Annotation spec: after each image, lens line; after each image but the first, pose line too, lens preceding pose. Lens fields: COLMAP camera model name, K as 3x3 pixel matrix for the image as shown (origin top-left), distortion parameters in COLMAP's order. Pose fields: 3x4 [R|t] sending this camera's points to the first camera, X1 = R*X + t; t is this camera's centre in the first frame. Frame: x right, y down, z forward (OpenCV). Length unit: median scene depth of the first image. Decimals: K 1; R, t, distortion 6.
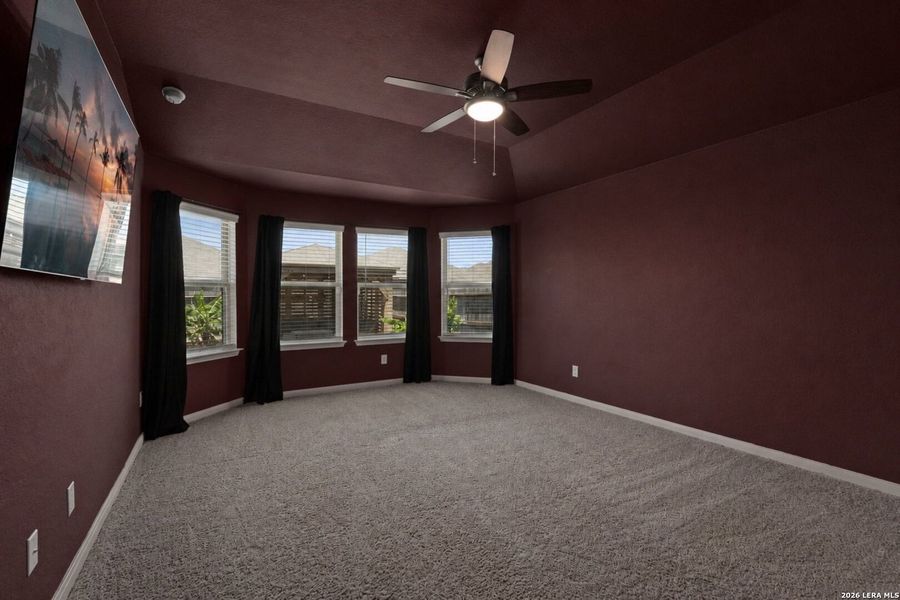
lens RADIAL K [[409.9, 0, 445.5], [0, 409.9, 301.3], [0, 0, 1]] dist [-0.008991, 0.002841]
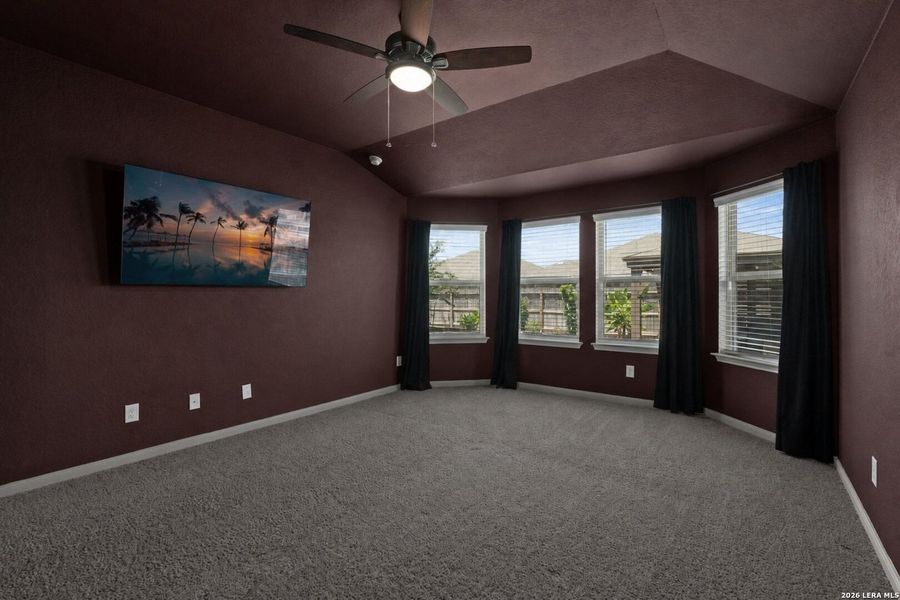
lens RADIAL K [[409.9, 0, 448.9], [0, 409.9, 293.3], [0, 0, 1]] dist [-0.008991, 0.002841]
pose [[0.402927, 0.001916, -0.915230, 0.470298], [-0.009861, 0.999949, -0.002248, -0.007145], [0.915179, 0.009931, 0.402925, 0.368064]]
